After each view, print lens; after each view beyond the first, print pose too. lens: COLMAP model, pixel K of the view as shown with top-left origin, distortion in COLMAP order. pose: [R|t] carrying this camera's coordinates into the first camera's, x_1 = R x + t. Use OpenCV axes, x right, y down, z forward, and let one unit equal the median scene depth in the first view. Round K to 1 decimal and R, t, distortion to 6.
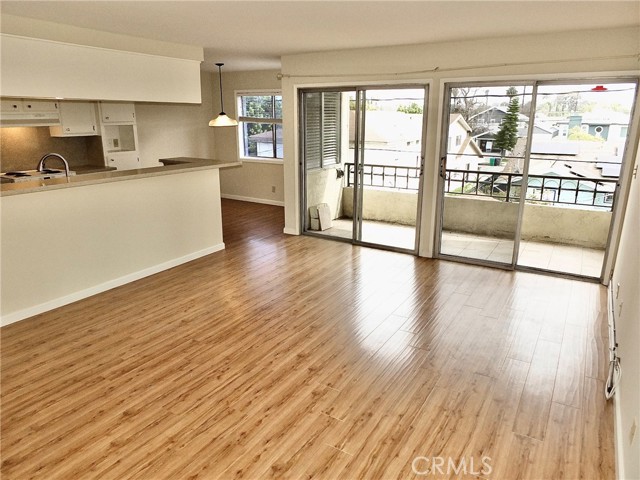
lens RADIAL K [[439.8, 0, 319.1], [0, 439.8, 239.3], [0, 0, 1]] dist [-0.026152, 0.002878]
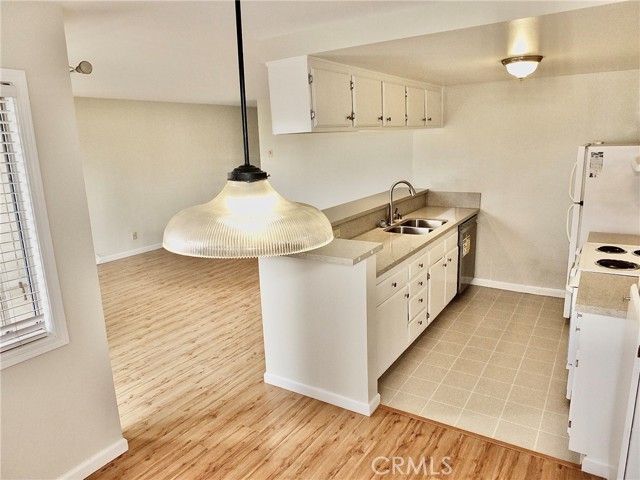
lens RADIAL K [[439.8, 0, 319.1], [0, 439.8, 239.3], [0, 0, 1]] dist [-0.026152, 0.002878]
pose [[-0.999402, 0.023850, 0.025028, -0.495607], [0.032991, 0.874343, 0.484186, -0.681013], [-0.010336, 0.484722, -0.874607, 2.291813]]
